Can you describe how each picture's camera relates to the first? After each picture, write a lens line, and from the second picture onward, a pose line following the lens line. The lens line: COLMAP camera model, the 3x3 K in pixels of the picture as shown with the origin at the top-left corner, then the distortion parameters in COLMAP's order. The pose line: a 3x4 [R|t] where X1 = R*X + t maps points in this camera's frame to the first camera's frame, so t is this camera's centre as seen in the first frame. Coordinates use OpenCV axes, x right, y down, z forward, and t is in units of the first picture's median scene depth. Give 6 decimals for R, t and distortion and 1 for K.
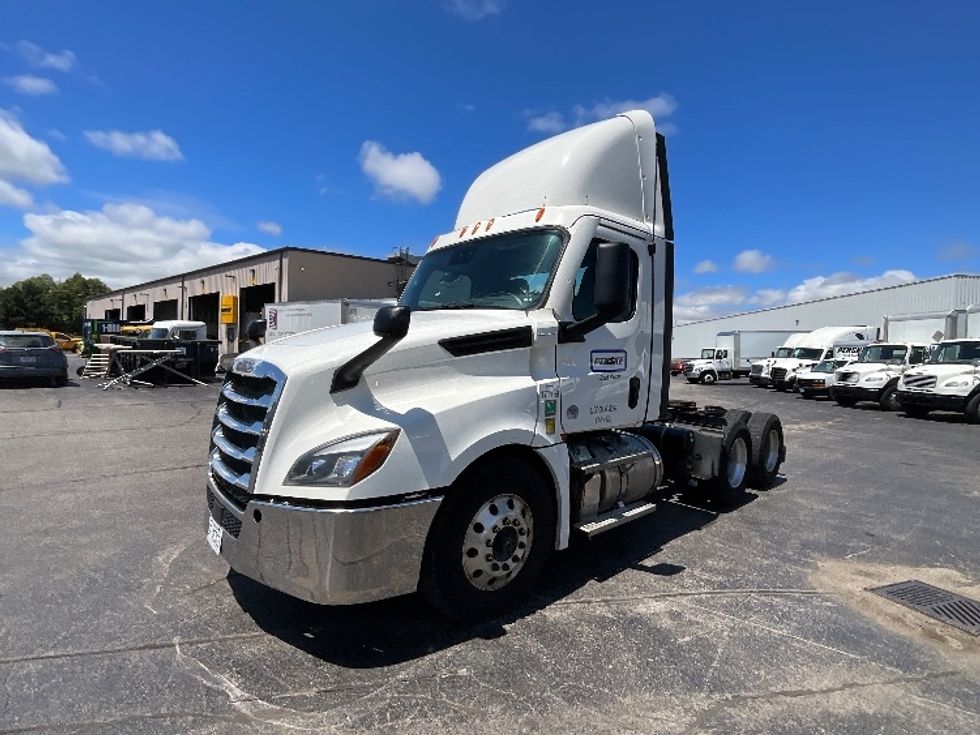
lens RADIAL K [[487.3, 0, 506.4], [0, 487.3, 360.3], [0, 0, 1]] dist [0.000016, 0.014304]
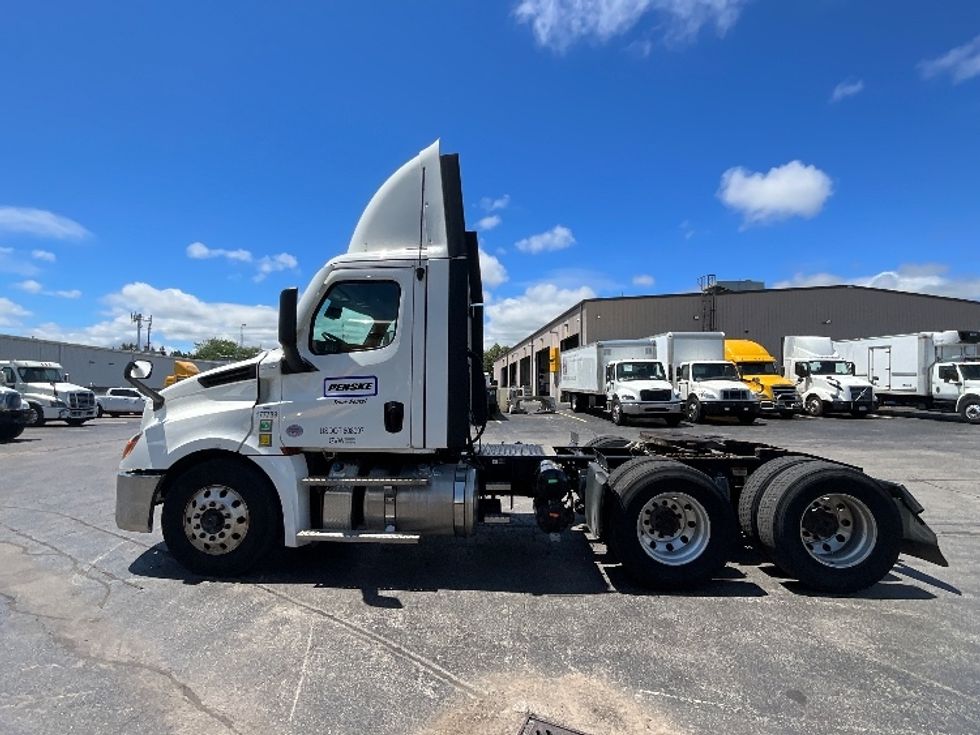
lens RADIAL K [[478.8, 0, 490.0], [0, 478.8, 367.5], [0, 0, 1]] dist [0.003743, 0.001147]
pose [[0.667869, -0.072667, -0.740723, 1.207770], [0.018958, 0.996560, -0.080671, 0.050010], [0.744037, 0.039835, 0.666950, 0.506632]]
